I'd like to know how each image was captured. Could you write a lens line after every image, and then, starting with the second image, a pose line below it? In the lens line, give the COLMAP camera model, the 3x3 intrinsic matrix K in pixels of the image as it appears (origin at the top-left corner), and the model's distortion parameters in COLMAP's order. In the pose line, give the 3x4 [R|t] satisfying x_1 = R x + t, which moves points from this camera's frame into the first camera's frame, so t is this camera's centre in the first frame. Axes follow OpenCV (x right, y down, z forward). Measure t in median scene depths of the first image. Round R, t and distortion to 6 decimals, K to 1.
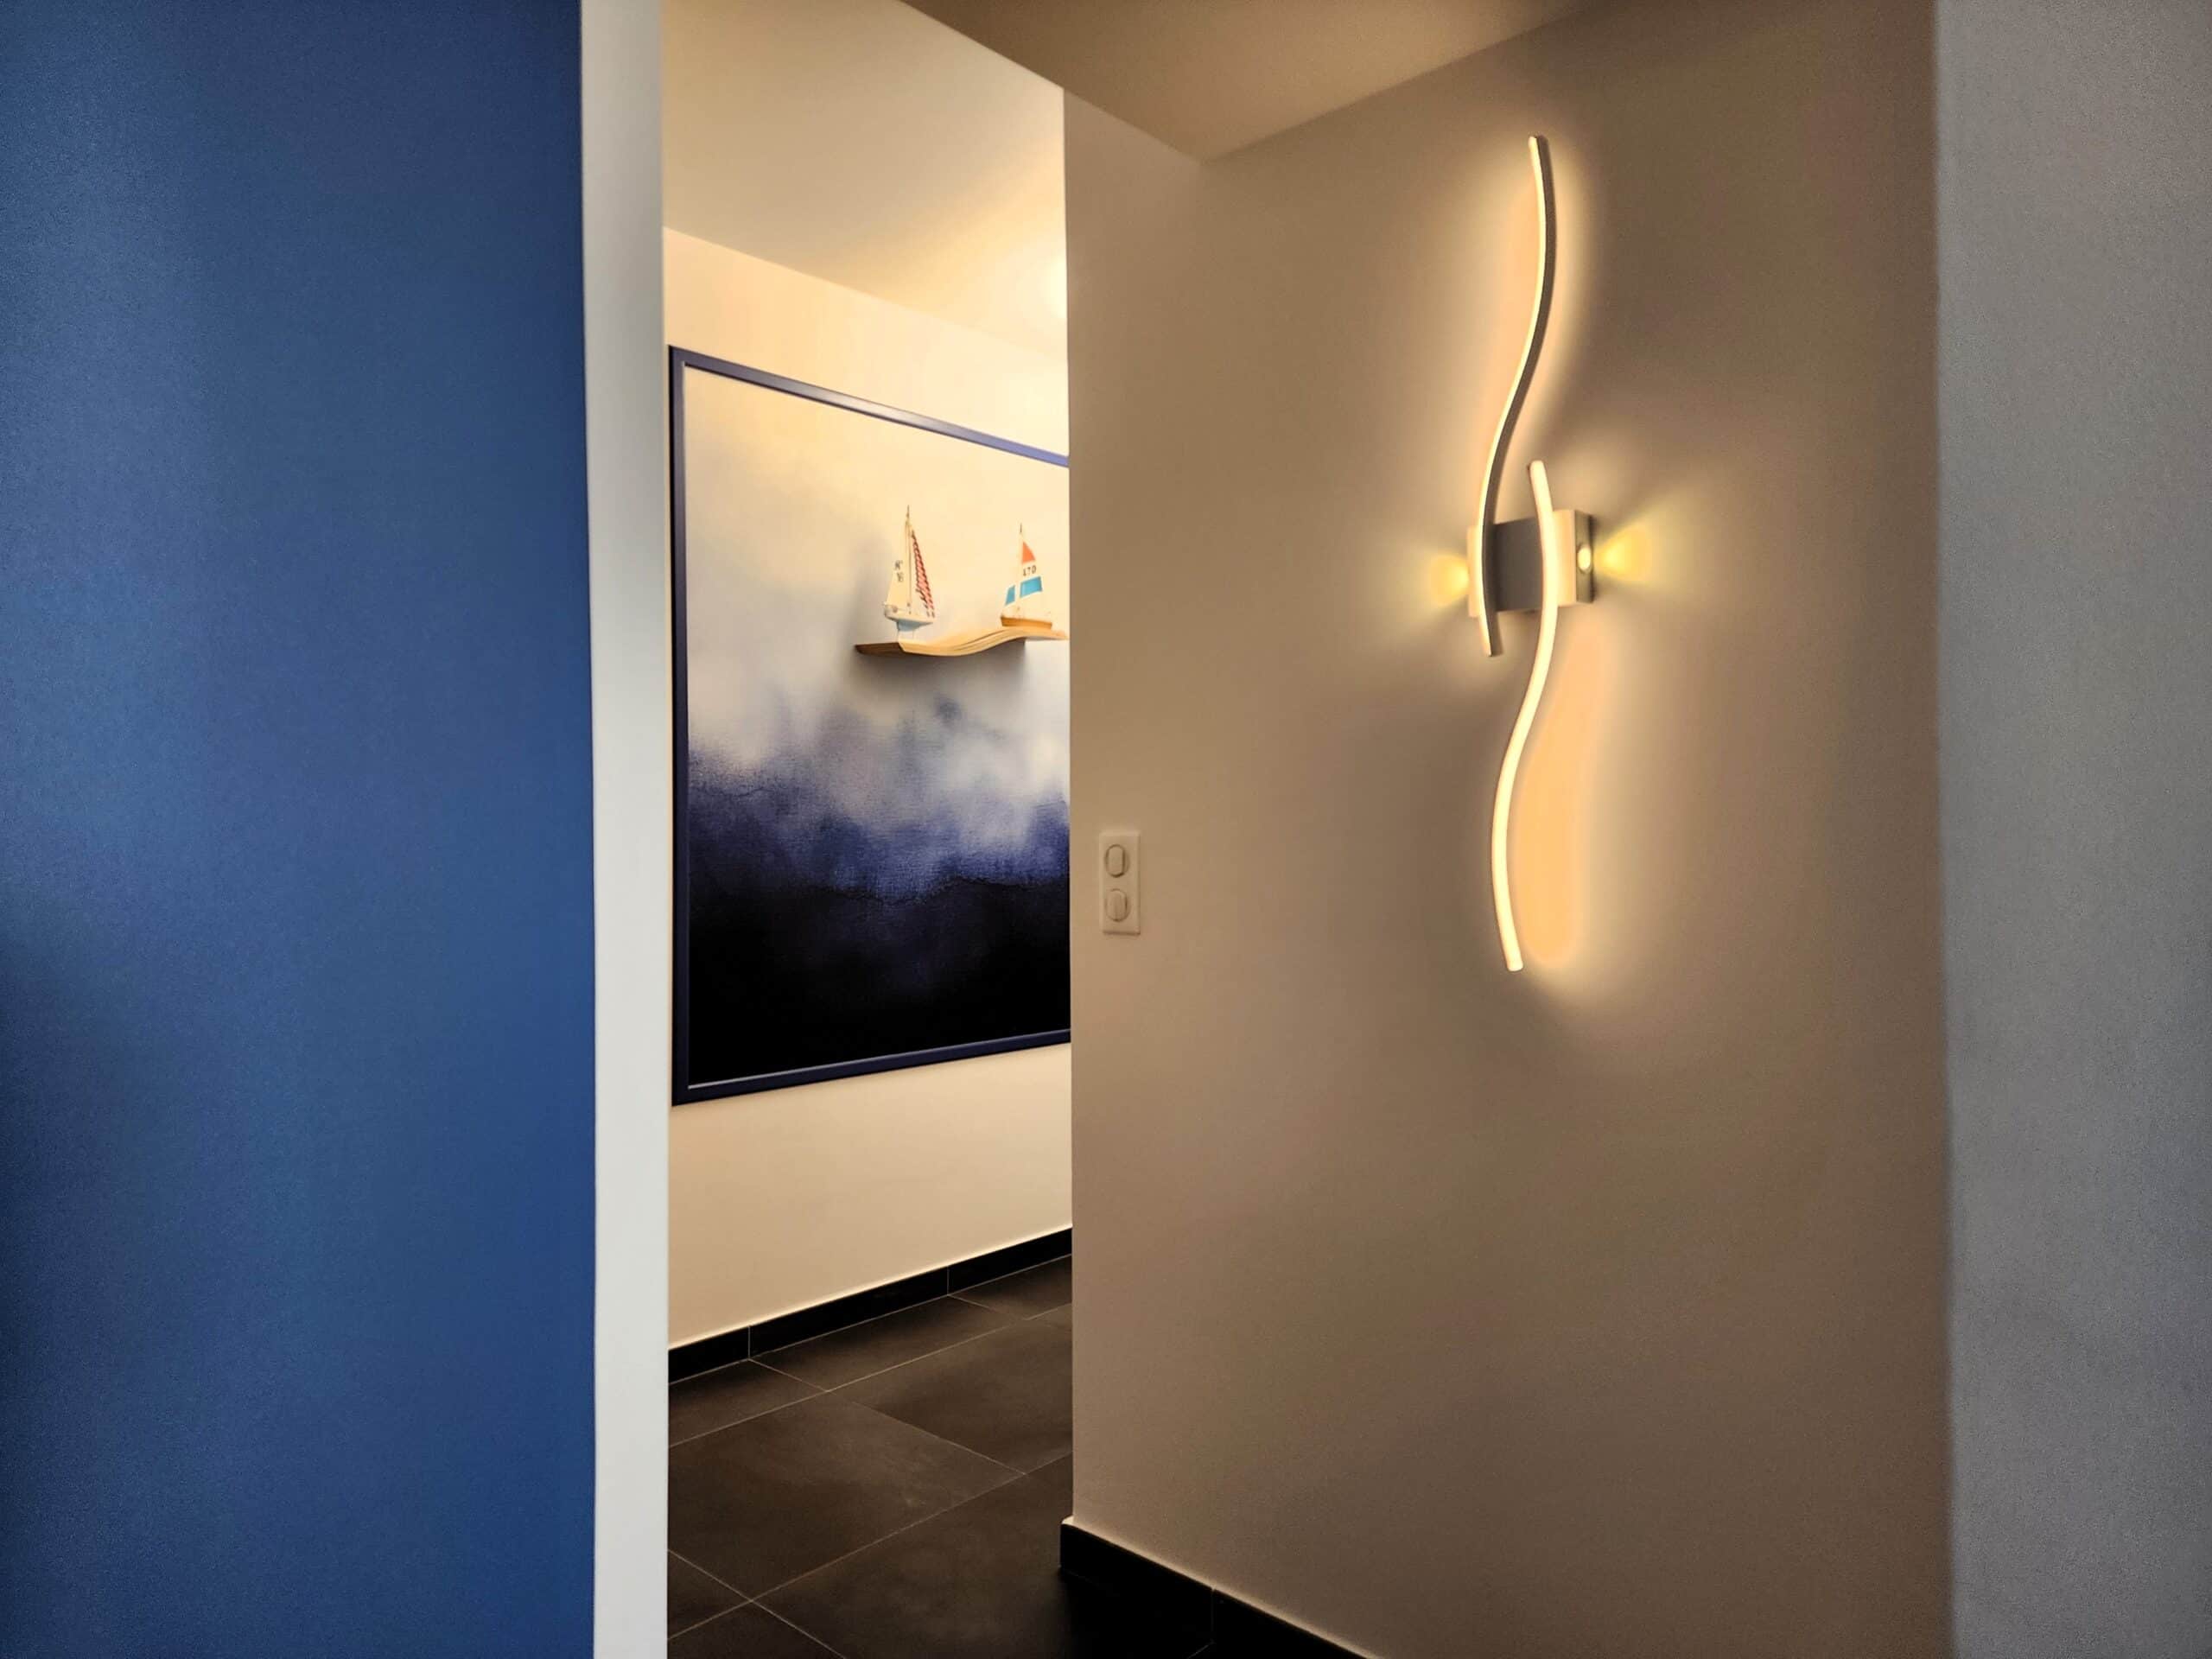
lens RADIAL K [[1478.7, 0, 1109.1], [0, 1478.7, 816.3], [0, 0, 1]] dist [0.055508, -0.010701]
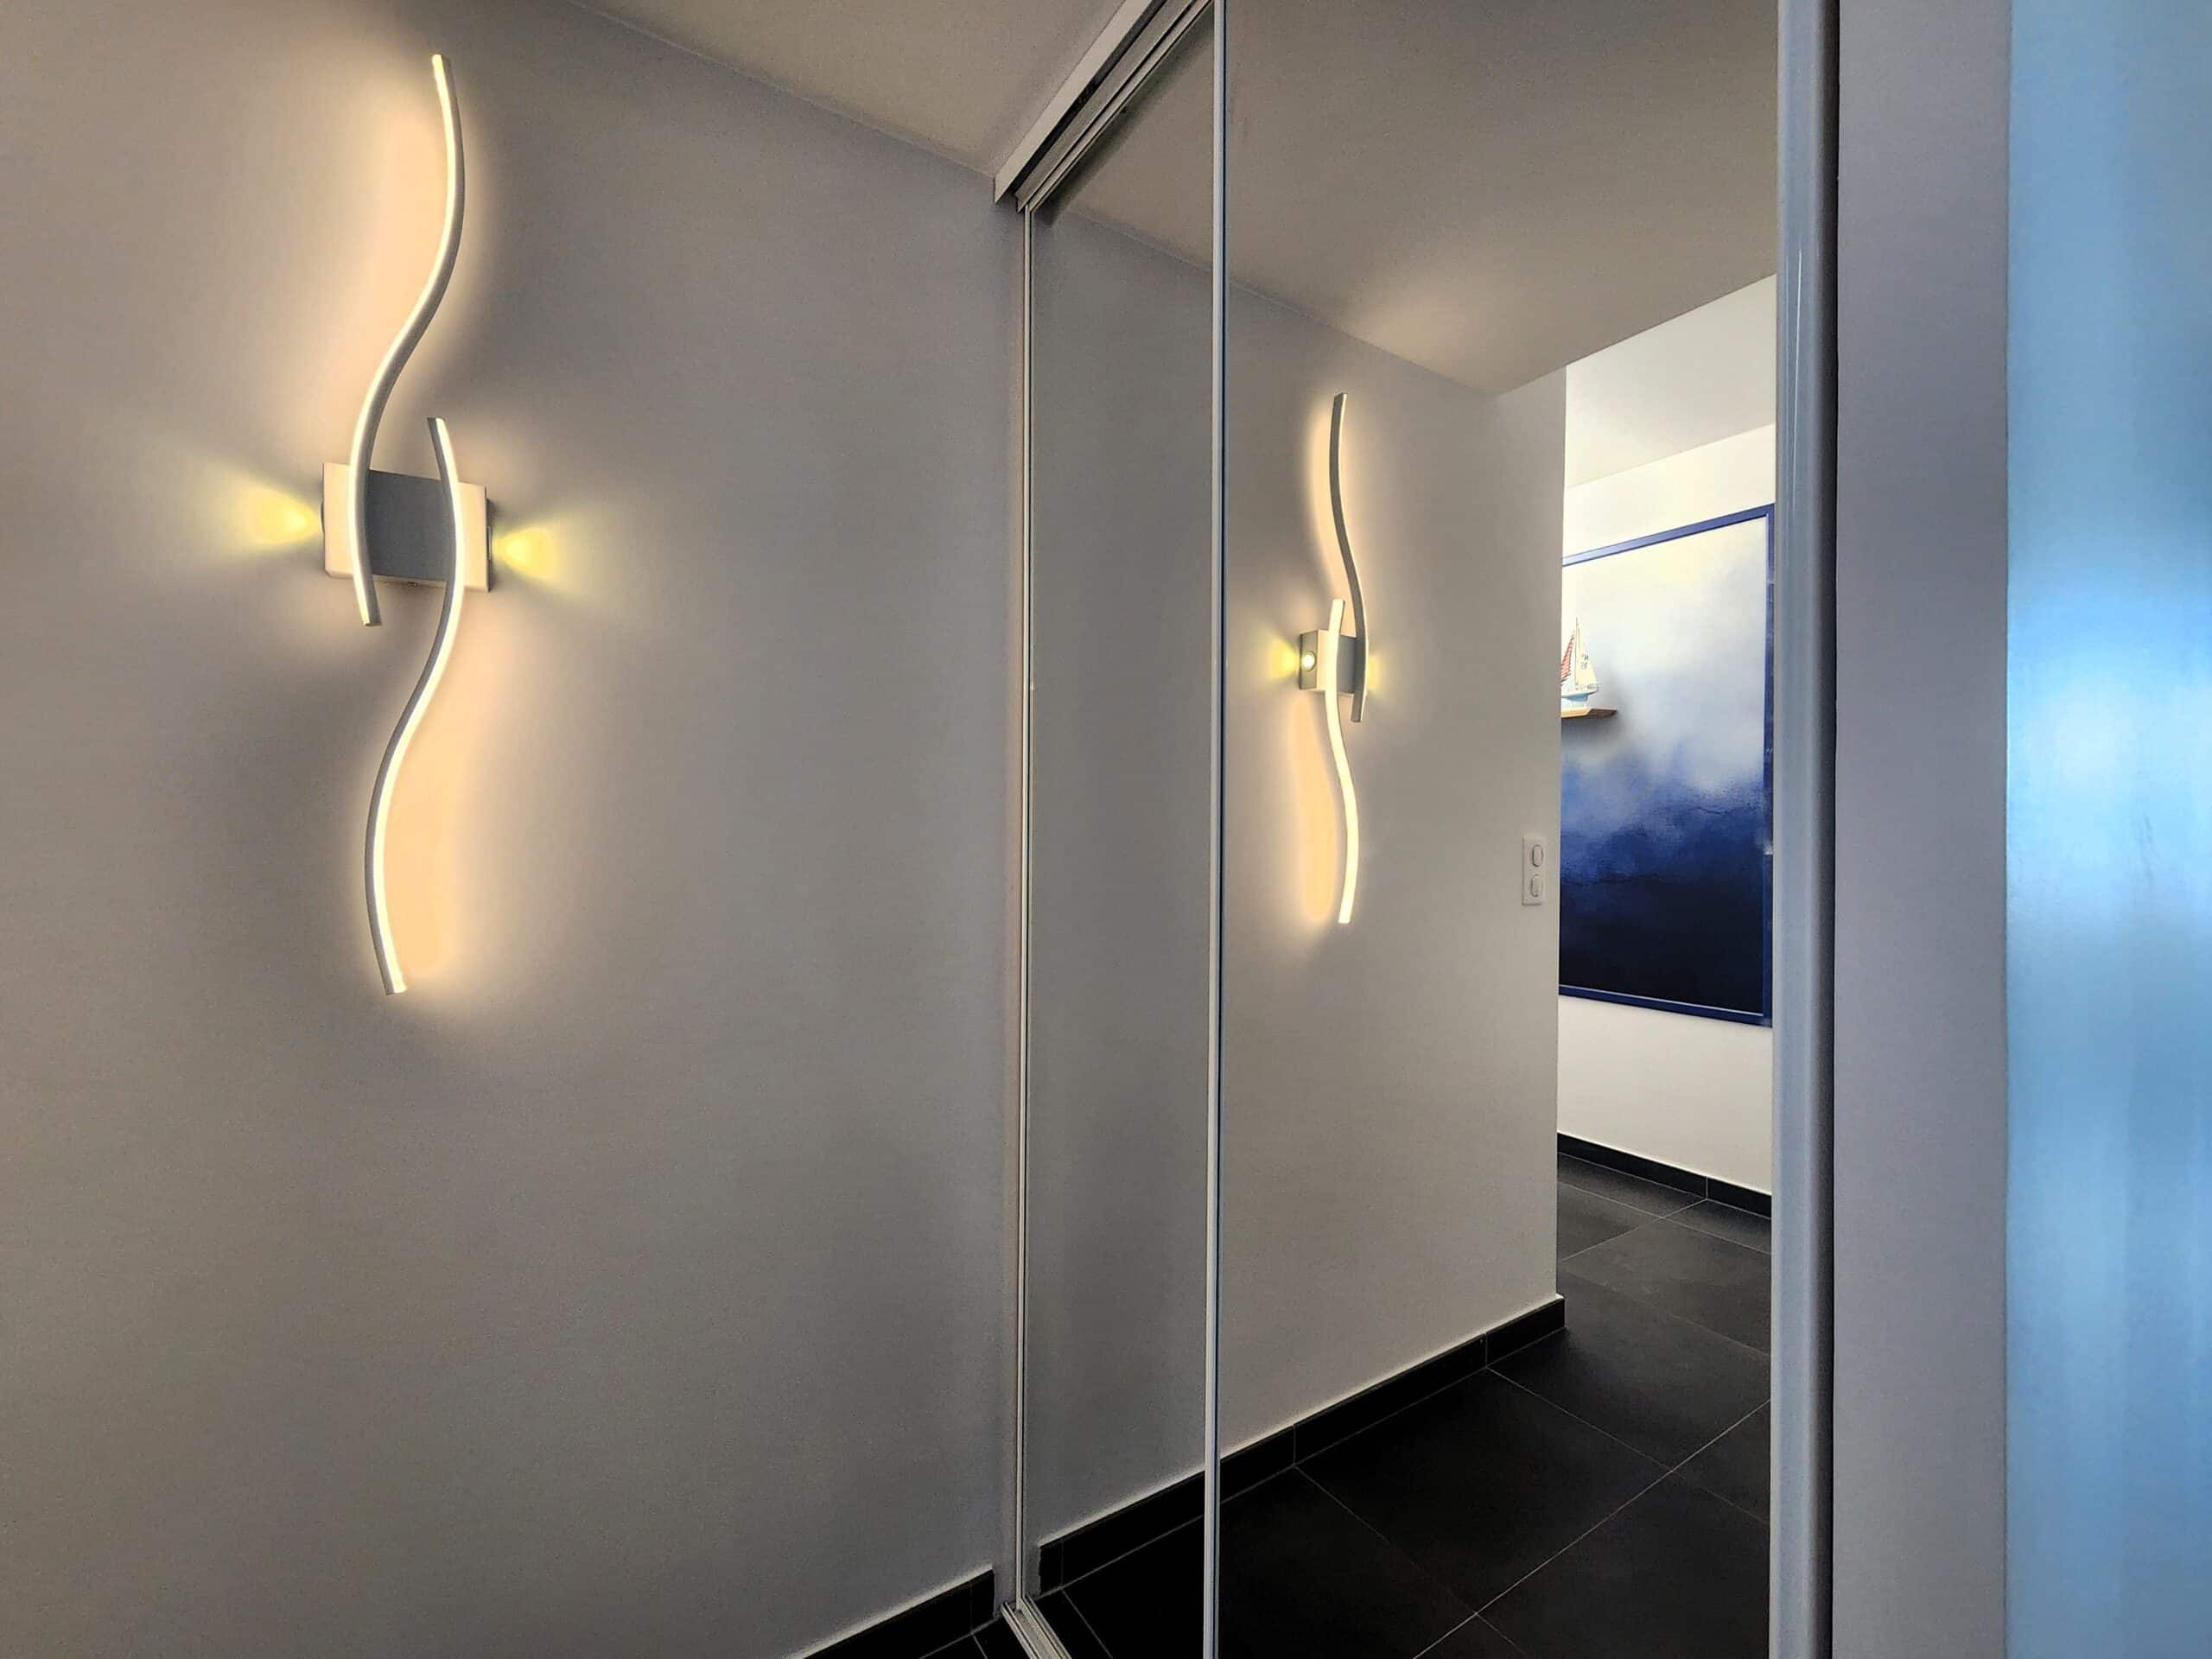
lens RADIAL K [[916.9, 0, 1103.9], [0, 916.9, 821.1], [0, 0, 1]] dist [-0.003374, -0.000059]
pose [[0.267843, 0.010876, 0.963401, -0.082216], [-0.003730, 0.999940, -0.010252, 0.004616], [-0.963455, -0.000847, 0.267868, 0.288365]]
